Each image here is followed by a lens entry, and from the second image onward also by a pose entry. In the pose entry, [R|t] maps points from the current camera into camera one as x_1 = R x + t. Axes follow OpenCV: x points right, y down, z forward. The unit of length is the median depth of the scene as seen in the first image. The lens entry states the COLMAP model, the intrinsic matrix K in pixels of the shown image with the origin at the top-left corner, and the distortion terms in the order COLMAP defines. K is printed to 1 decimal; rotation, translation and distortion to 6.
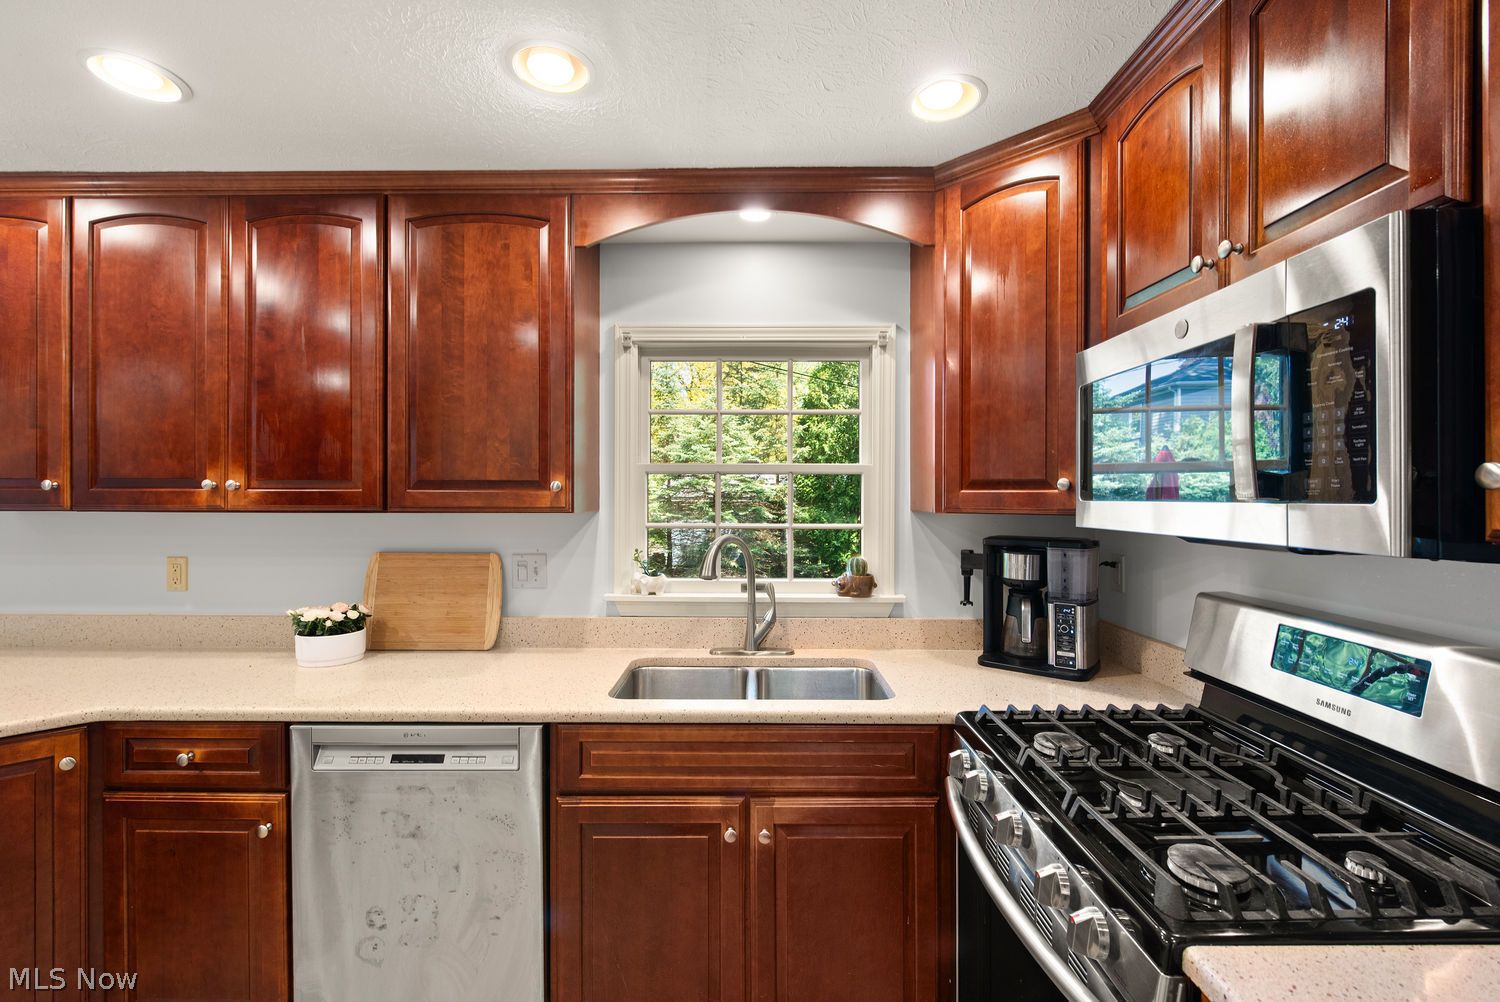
lens RADIAL K [[648.6, 0, 761.6], [0, 648.6, 497.7], [0, 0, 1]] dist [-0.003750, -0.000616]
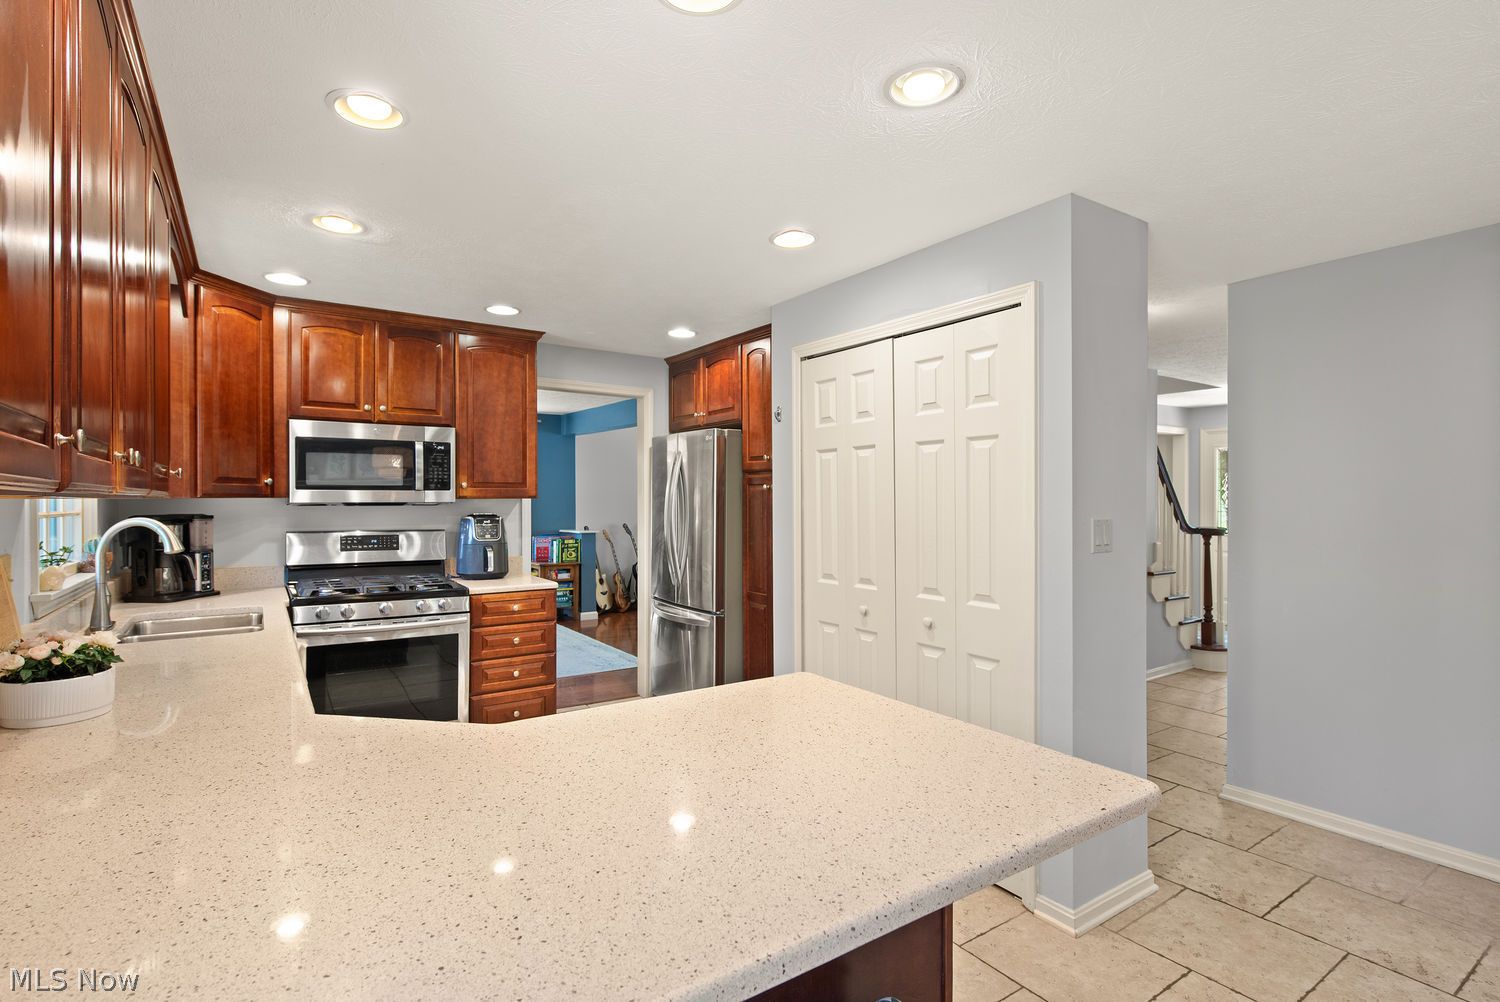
lens RADIAL K [[722.9, 0, 753.2], [0, 722.9, 501.8], [0, 0, 1]] dist [0.004117, 0.000495]
pose [[-0.570268, -0.006776, 0.821431, -1.907874], [0.000859, 0.999961, 0.008844, 0.019668], [-0.821458, 0.005749, -0.570240, 0.928020]]
